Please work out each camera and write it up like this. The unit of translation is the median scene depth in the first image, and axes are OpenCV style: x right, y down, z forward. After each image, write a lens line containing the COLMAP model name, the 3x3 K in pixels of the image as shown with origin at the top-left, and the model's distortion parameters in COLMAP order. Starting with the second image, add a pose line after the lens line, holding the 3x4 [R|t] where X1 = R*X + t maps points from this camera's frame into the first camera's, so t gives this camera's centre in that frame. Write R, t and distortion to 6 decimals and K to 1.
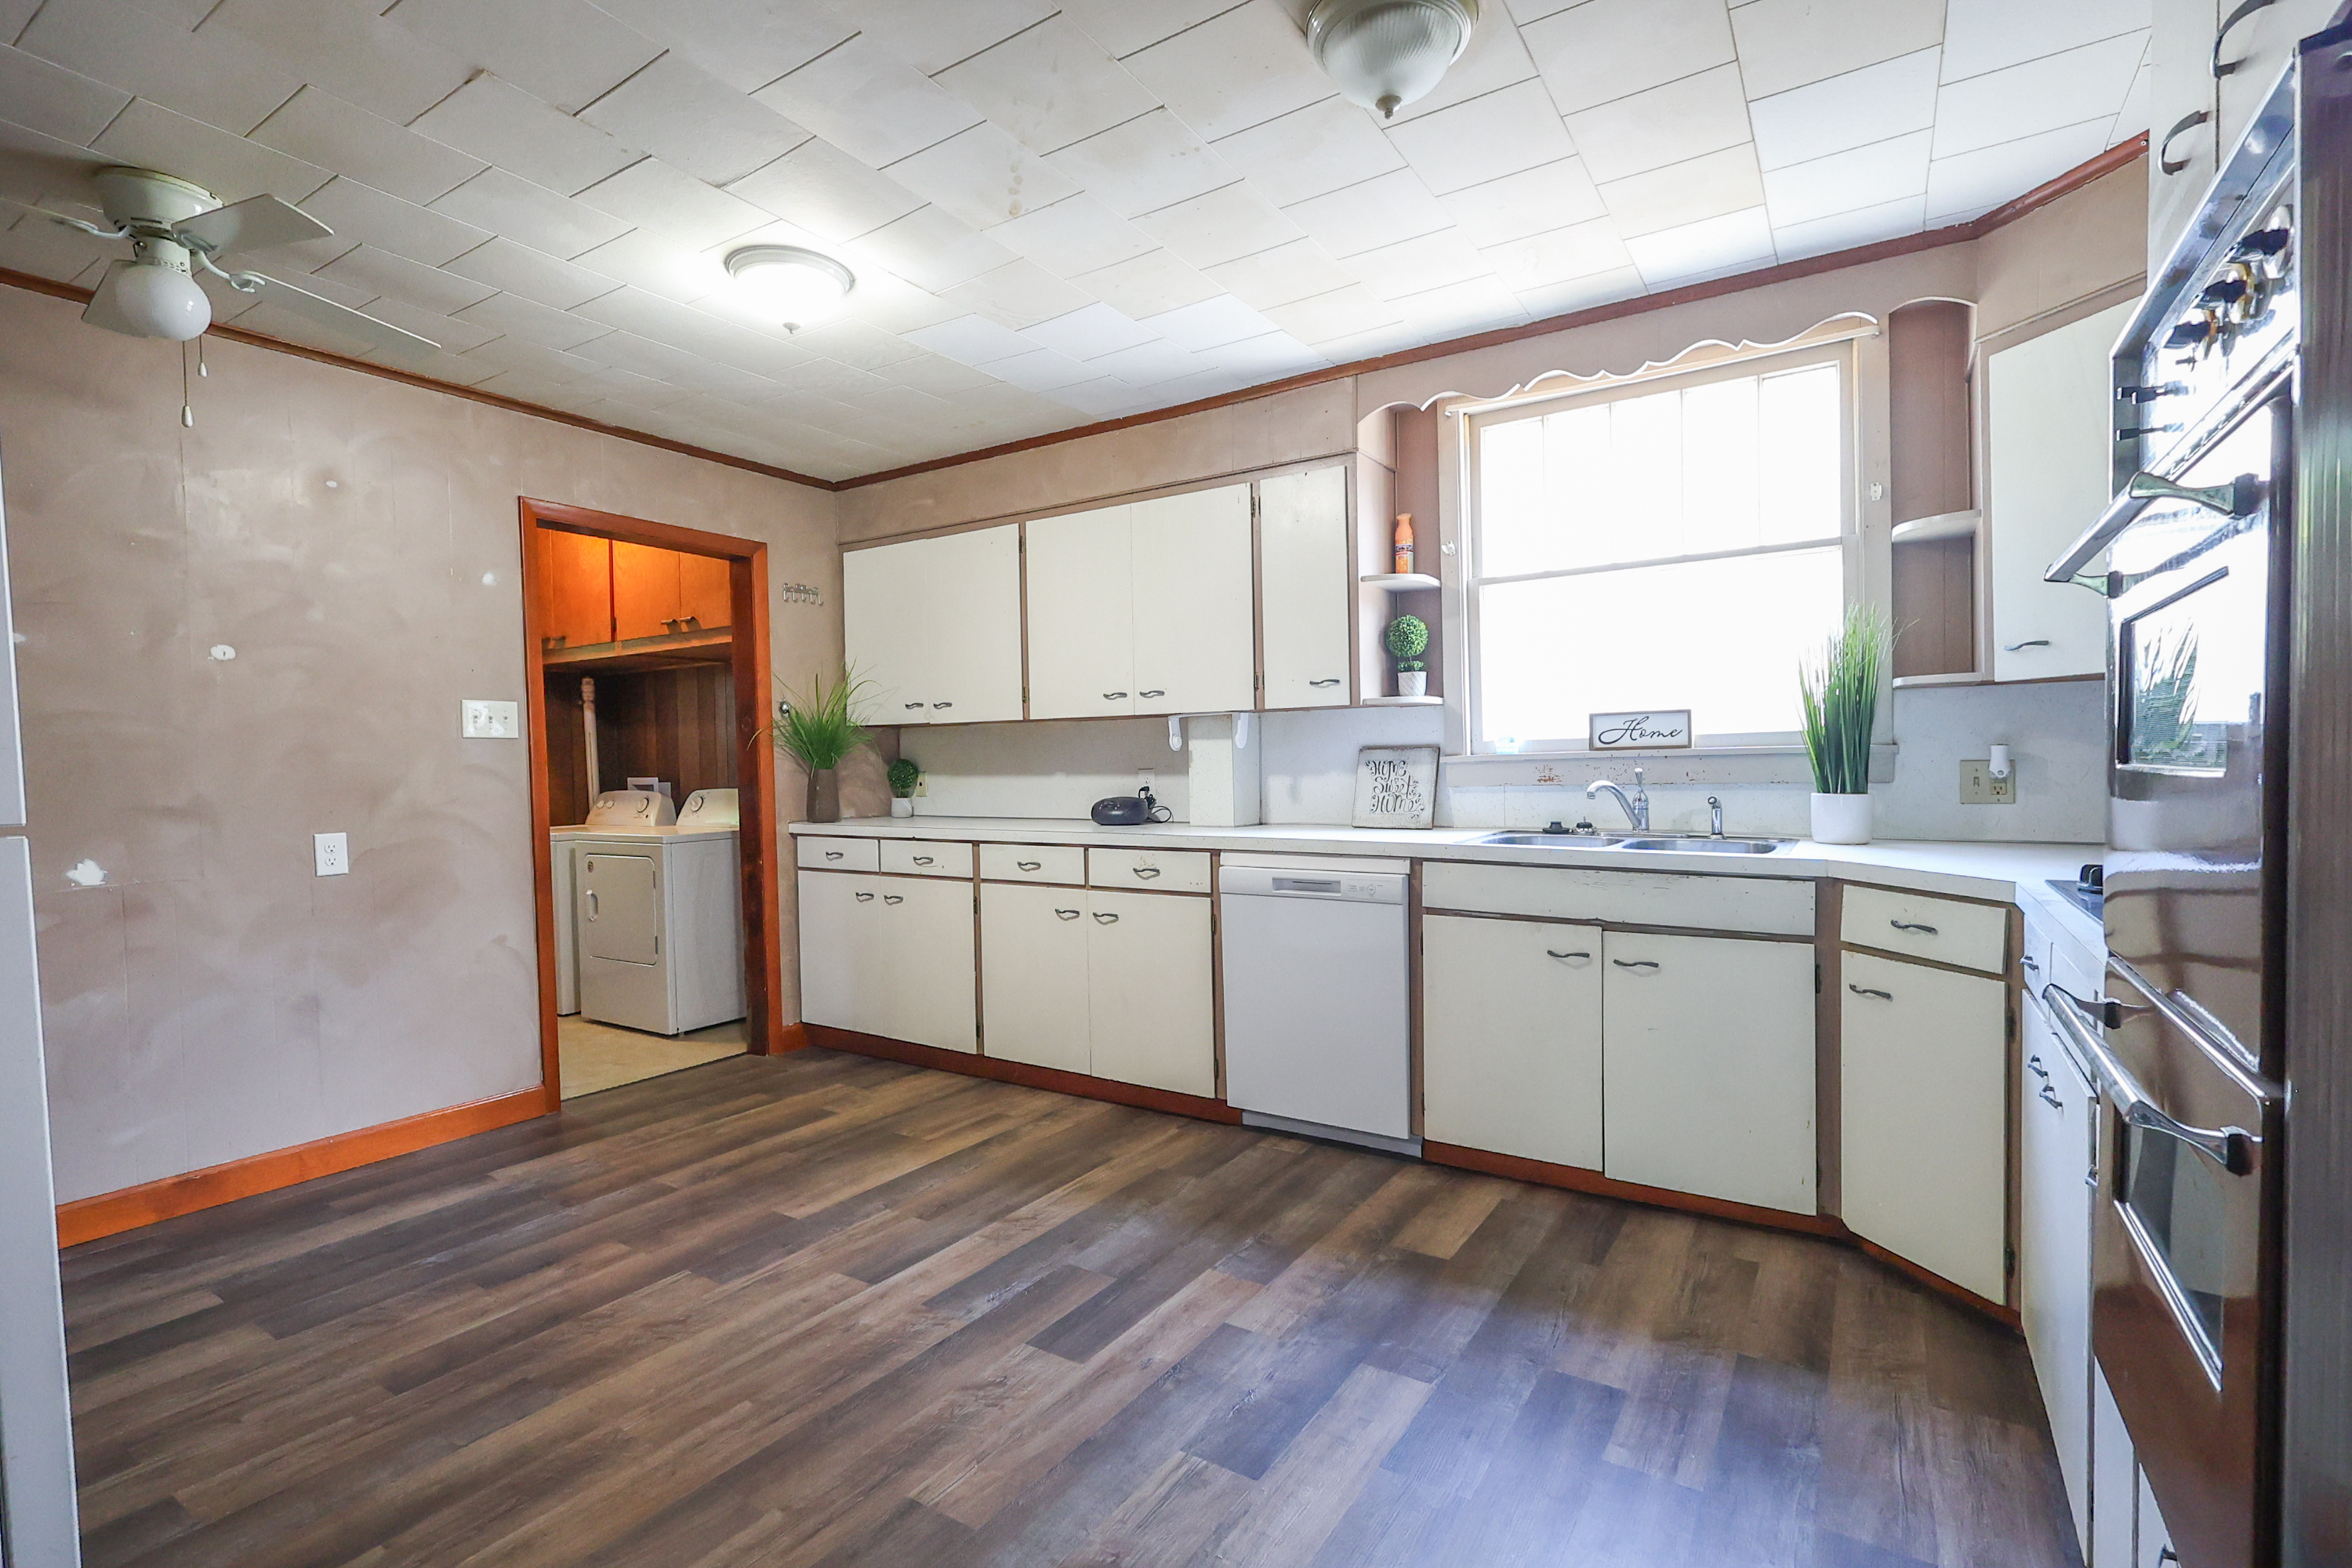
lens RADIAL K [[1075.3, 0, 1182.2], [0, 1075.3, 788.7], [0, 0, 1]] dist [0.003312, 0.000215]
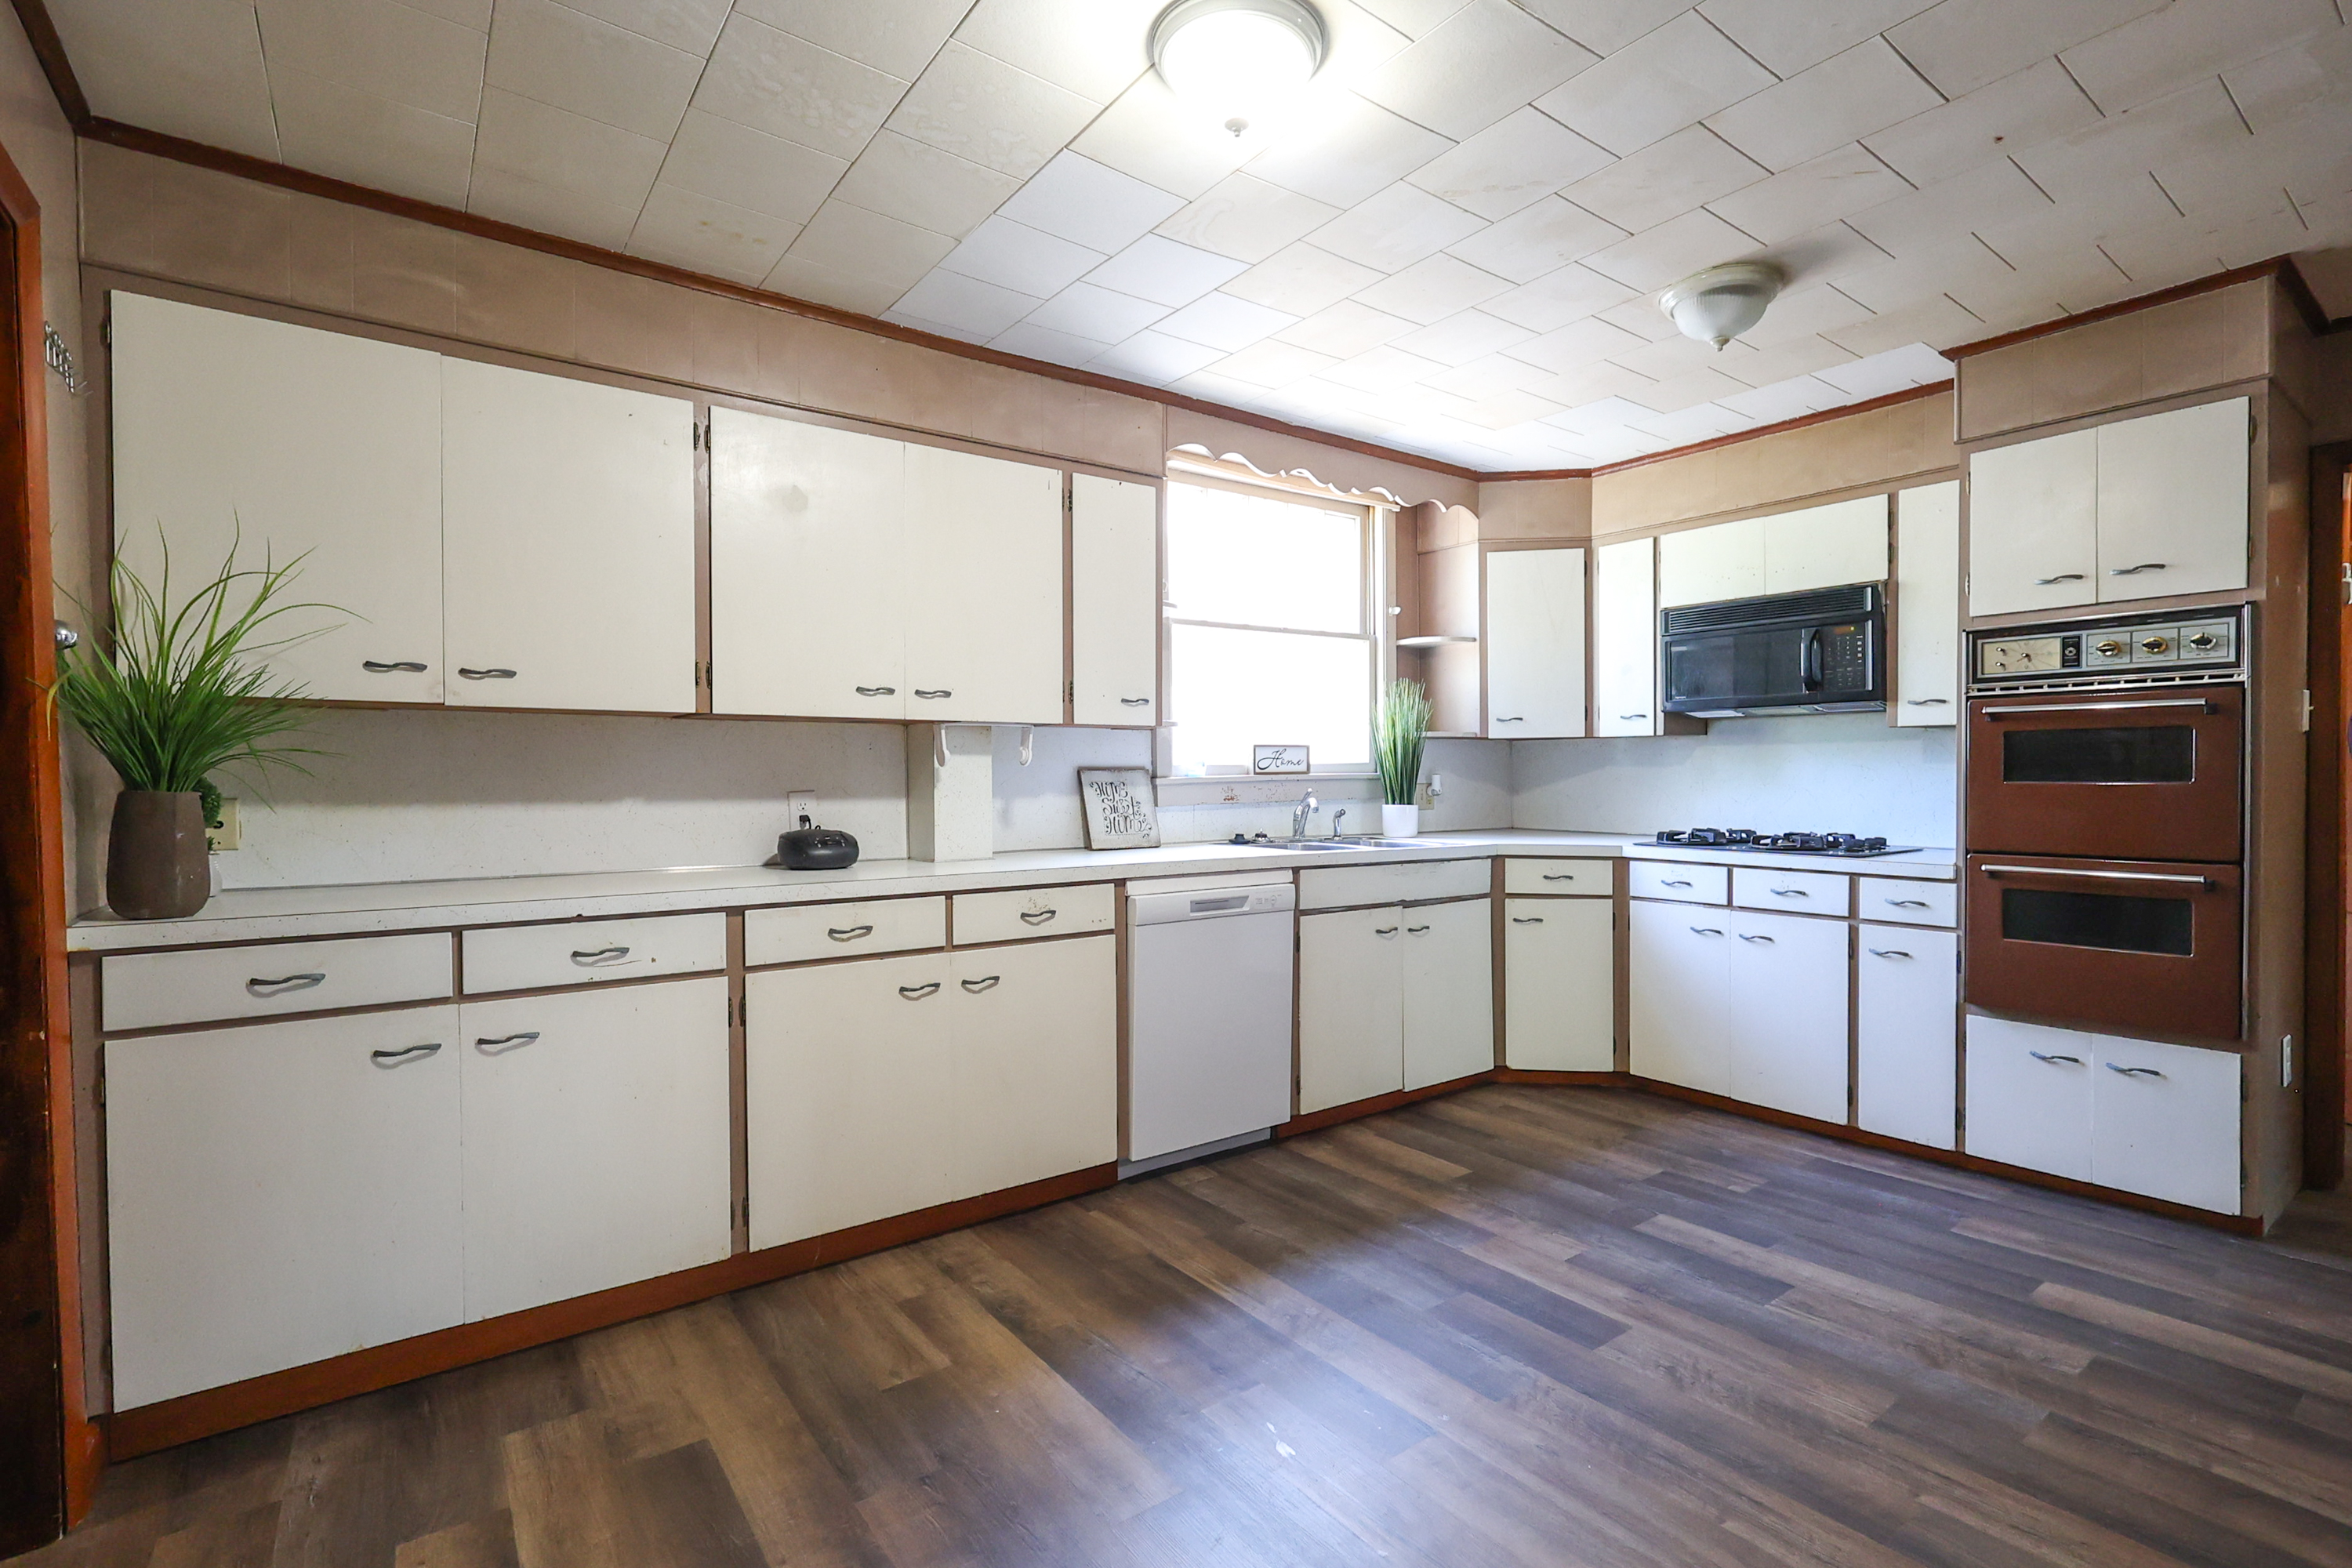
lens RADIAL K [[1077.4, 0, 1177.7], [0, 1077.4, 787.9], [0, 0, 1]] dist [-0.001739, 0.000004]
pose [[0.356546, 0.003959, 0.934270, -0.927178], [0.023712, 0.999631, -0.013285, -0.007154], [-0.933977, 0.026890, 0.356320, 0.743349]]
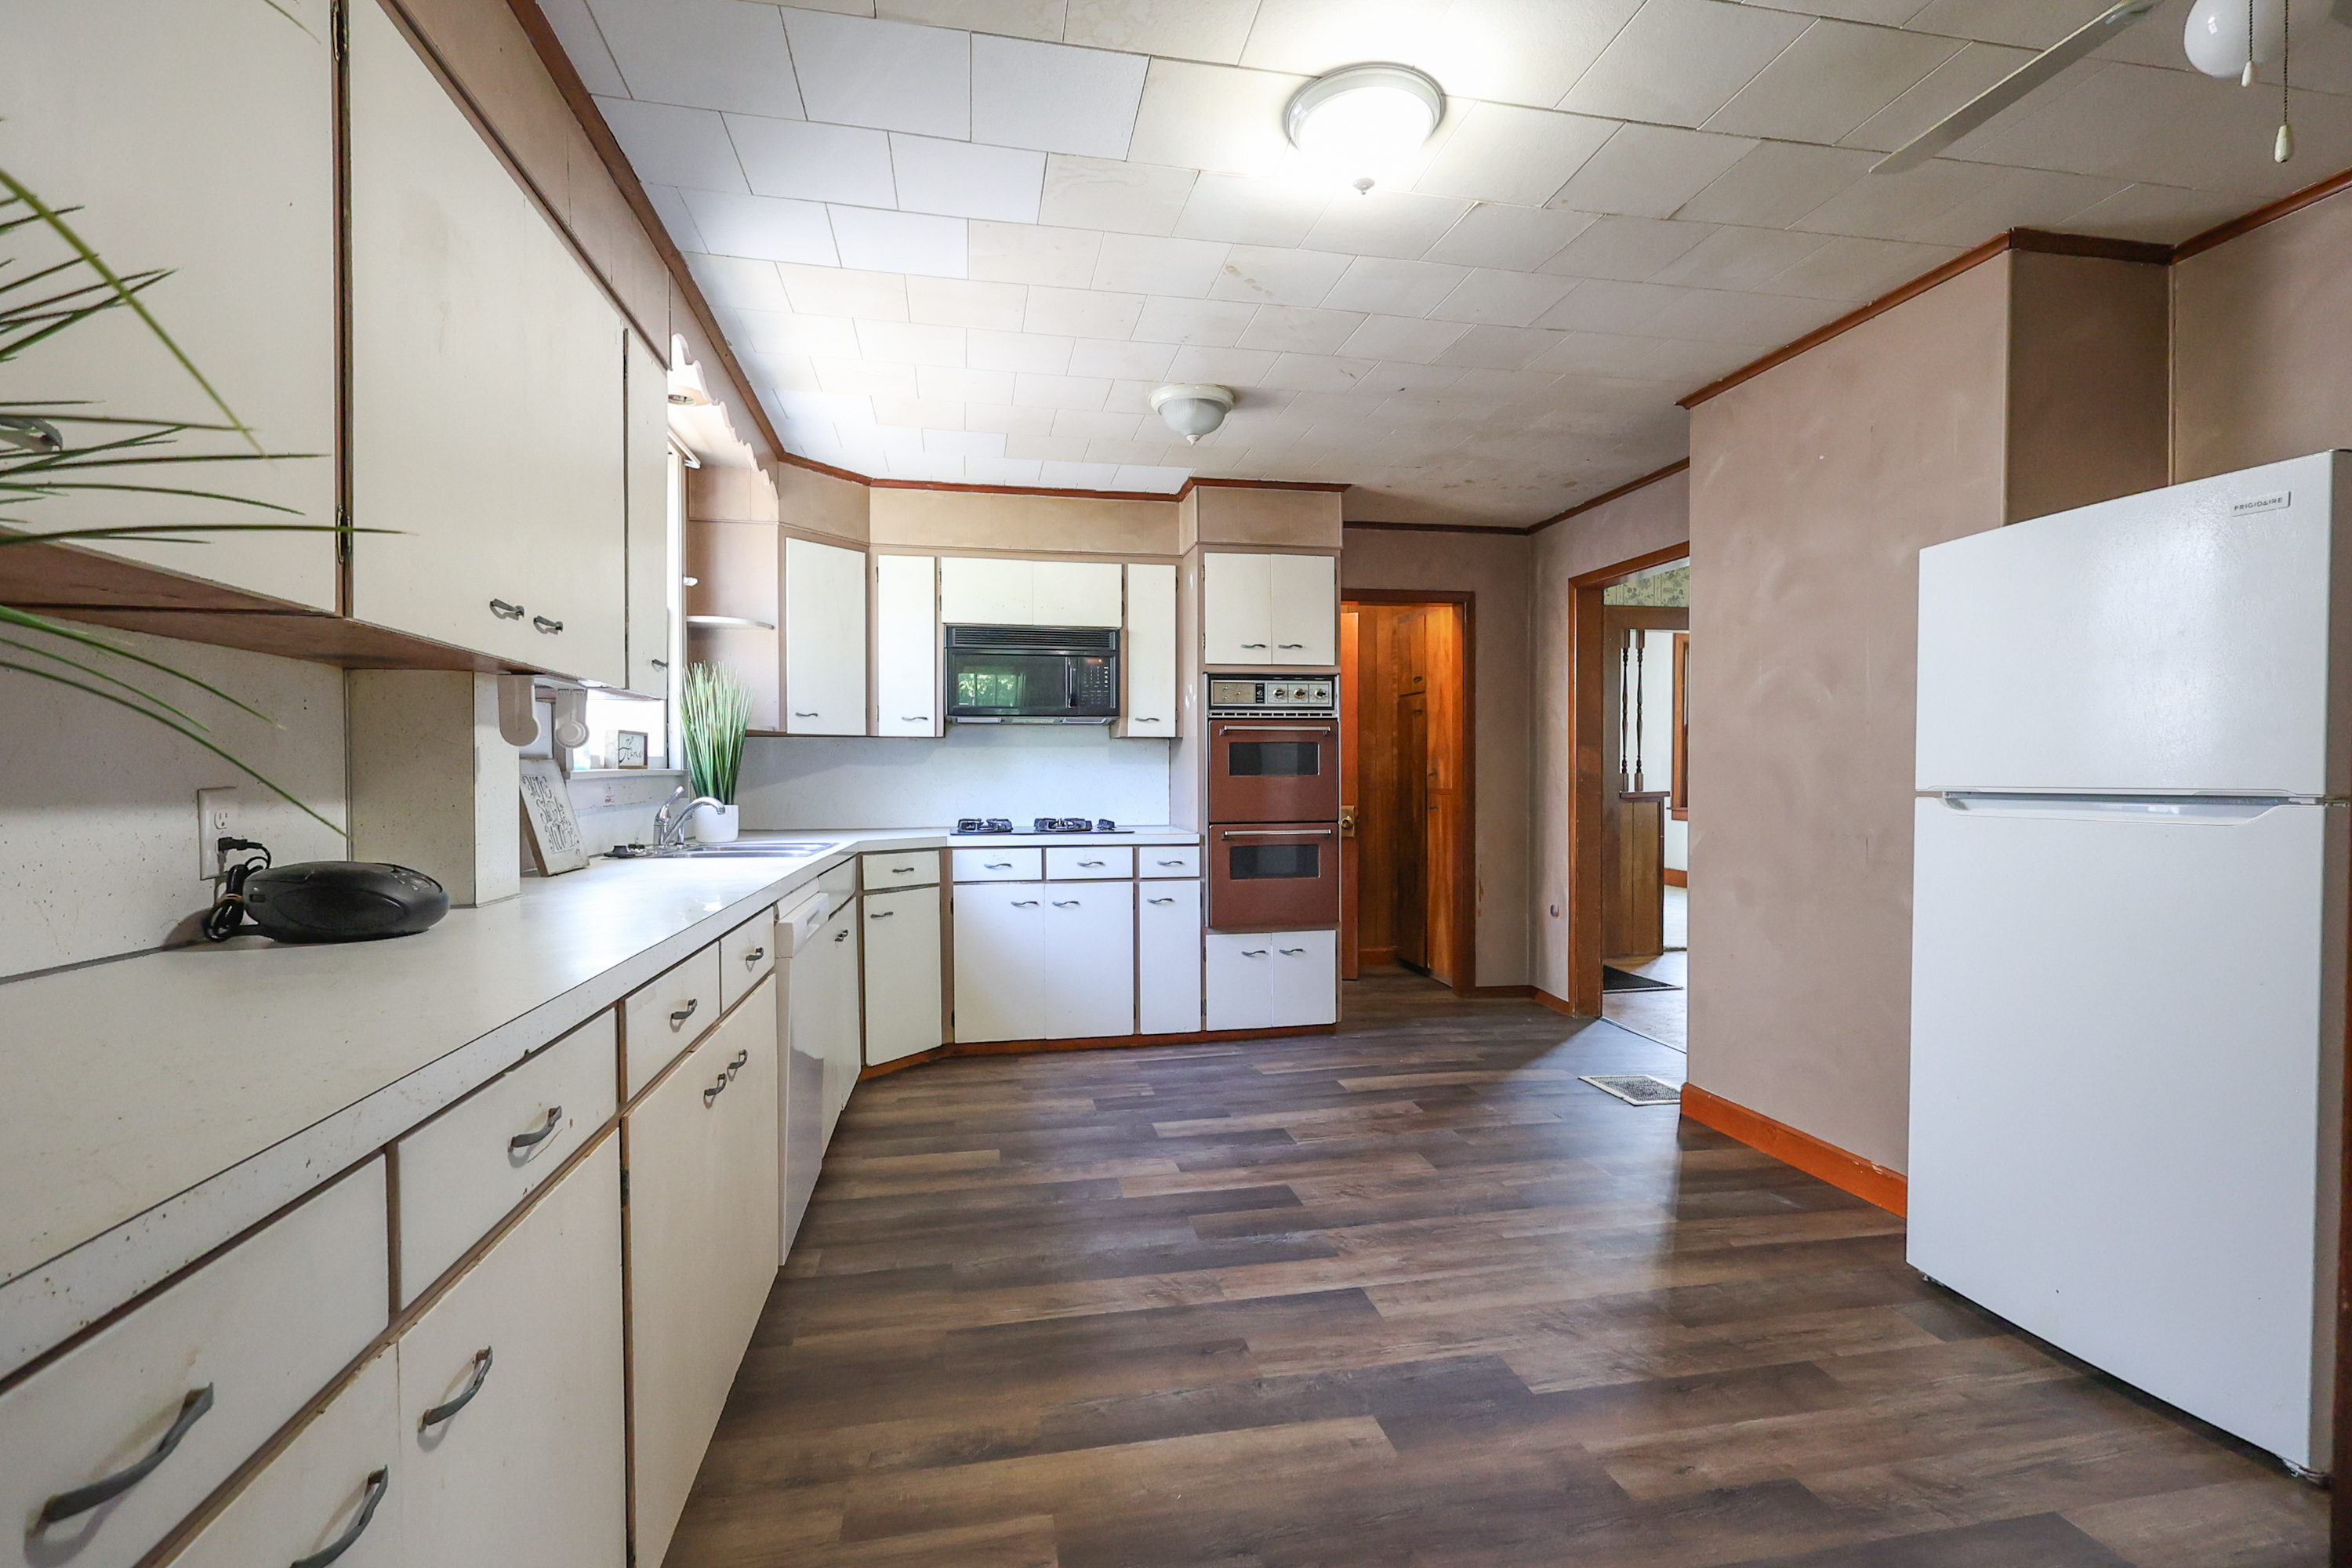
lens RADIAL K [[1087.9, 0, 1176.0], [0, 1087.9, 784.0], [0, 0, 1]] dist [0.015024, -0.001095]
pose [[-0.695698, 0.016217, 0.718151, -0.757522], [0.036371, 0.999258, 0.012668, -0.018774], [-0.717413, 0.034933, -0.695772, 1.522762]]
